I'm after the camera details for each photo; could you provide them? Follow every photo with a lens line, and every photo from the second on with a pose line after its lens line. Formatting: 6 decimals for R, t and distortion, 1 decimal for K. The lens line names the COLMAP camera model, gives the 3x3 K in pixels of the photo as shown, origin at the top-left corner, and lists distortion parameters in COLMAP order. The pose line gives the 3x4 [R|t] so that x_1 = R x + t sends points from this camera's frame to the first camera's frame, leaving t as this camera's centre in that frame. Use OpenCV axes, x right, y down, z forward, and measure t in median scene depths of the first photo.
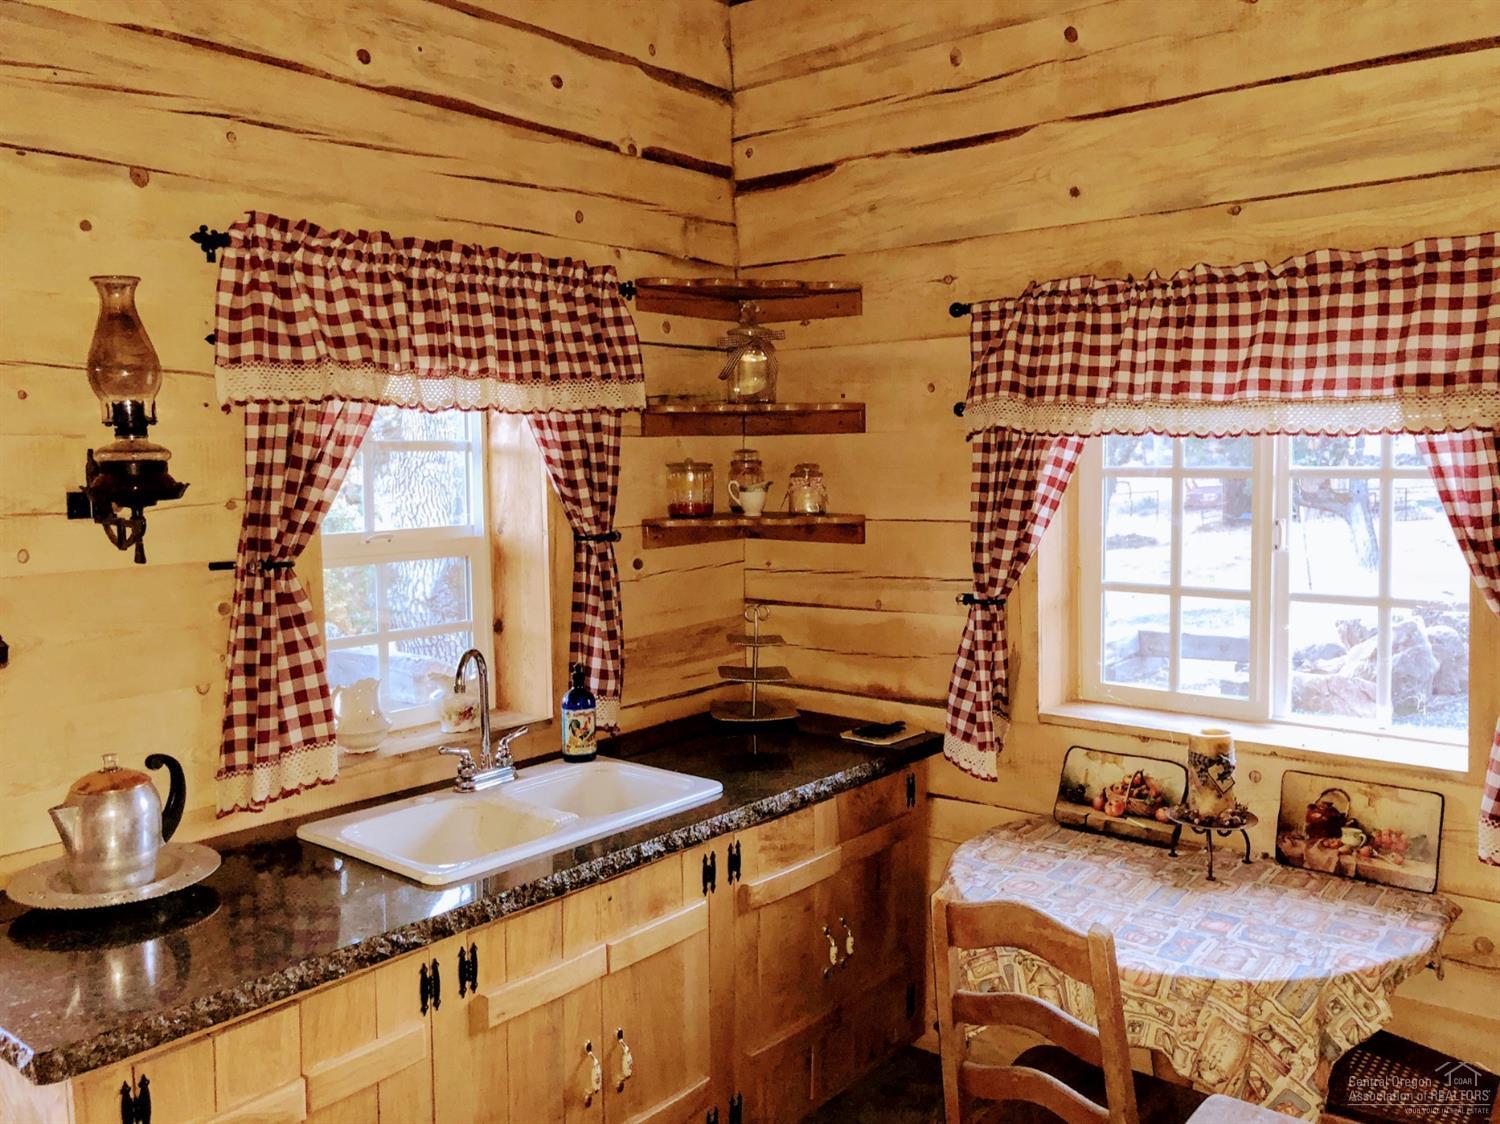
lens RADIAL K [[1222.3, 0, 752.8], [0, 1222.3, 547.1], [0, 0, 1]] dist [0.015322, -0.030798]
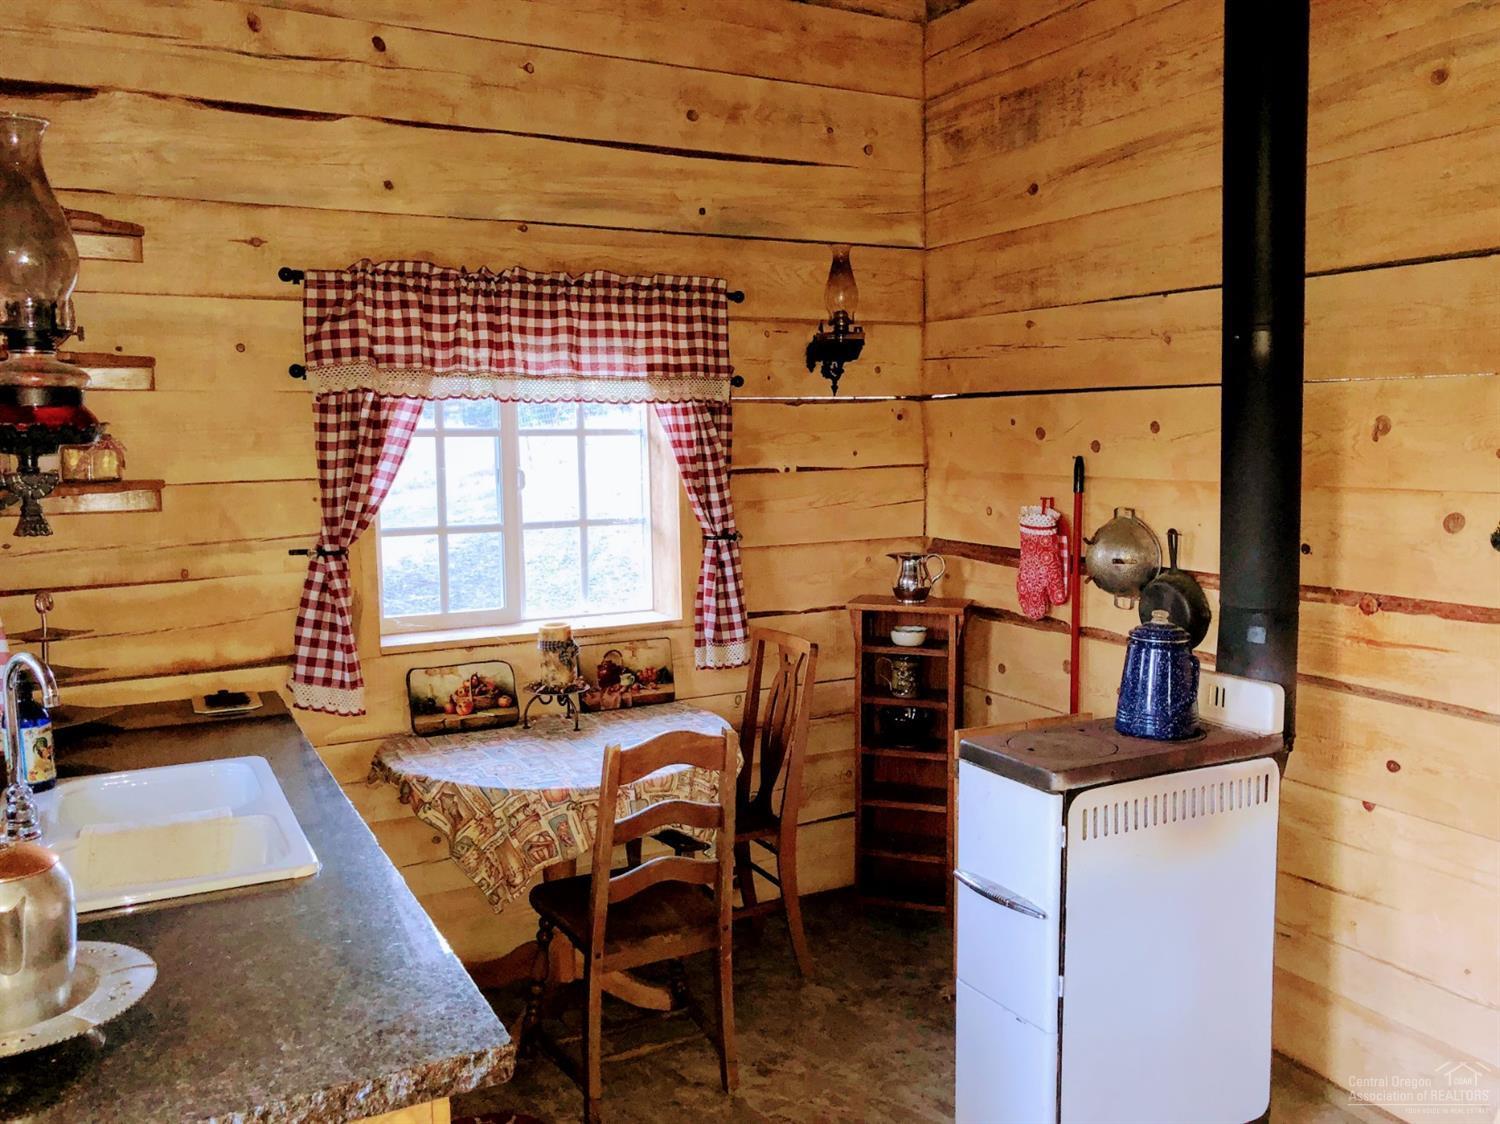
lens RADIAL K [[1222.3, 0, 753.2], [0, 1222.3, 572.2], [0, 0, 1]] dist [0.015322, -0.030798]
pose [[0.385033, -0.100736, 0.917388, -0.699763], [0.078087, 0.994017, 0.076377, 0.008738], [-0.919593, 0.042228, 0.390596, 0.258574]]
